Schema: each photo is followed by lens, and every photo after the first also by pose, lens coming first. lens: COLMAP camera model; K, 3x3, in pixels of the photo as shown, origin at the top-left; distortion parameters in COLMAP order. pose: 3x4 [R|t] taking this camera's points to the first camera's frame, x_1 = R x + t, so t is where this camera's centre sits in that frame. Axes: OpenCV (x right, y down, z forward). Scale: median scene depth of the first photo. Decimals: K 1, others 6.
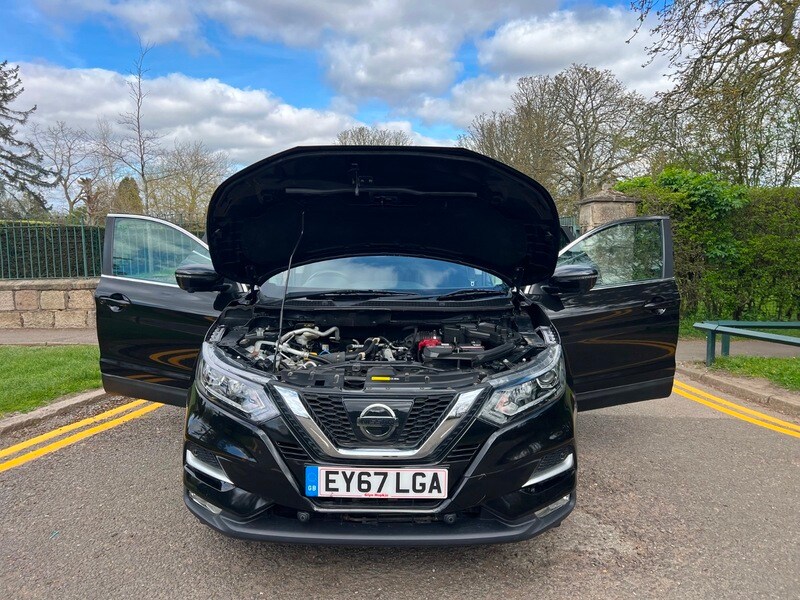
lens RADIAL K [[610.7, 0, 399.0], [0, 610.7, 304.0], [0, 0, 1]] dist [0.057364, -0.065098]
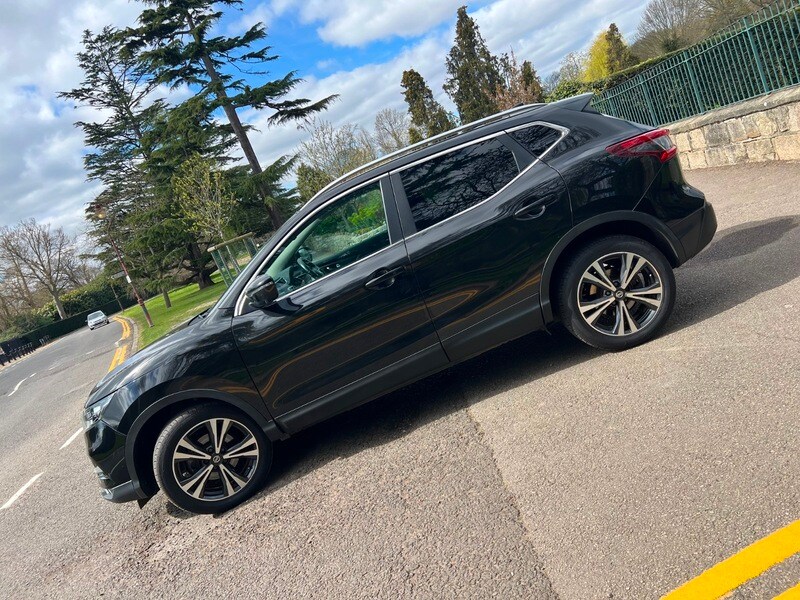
lens RADIAL K [[610.7, 0, 396.4], [0, 610.7, 301.5], [0, 0, 1]] dist [0.057364, -0.065098]
pose [[0.026106, 0.170409, -0.985028, 1.692512], [0.259063, 0.950547, 0.171309, -0.194275], [0.965508, -0.259657, -0.019332, 1.811343]]
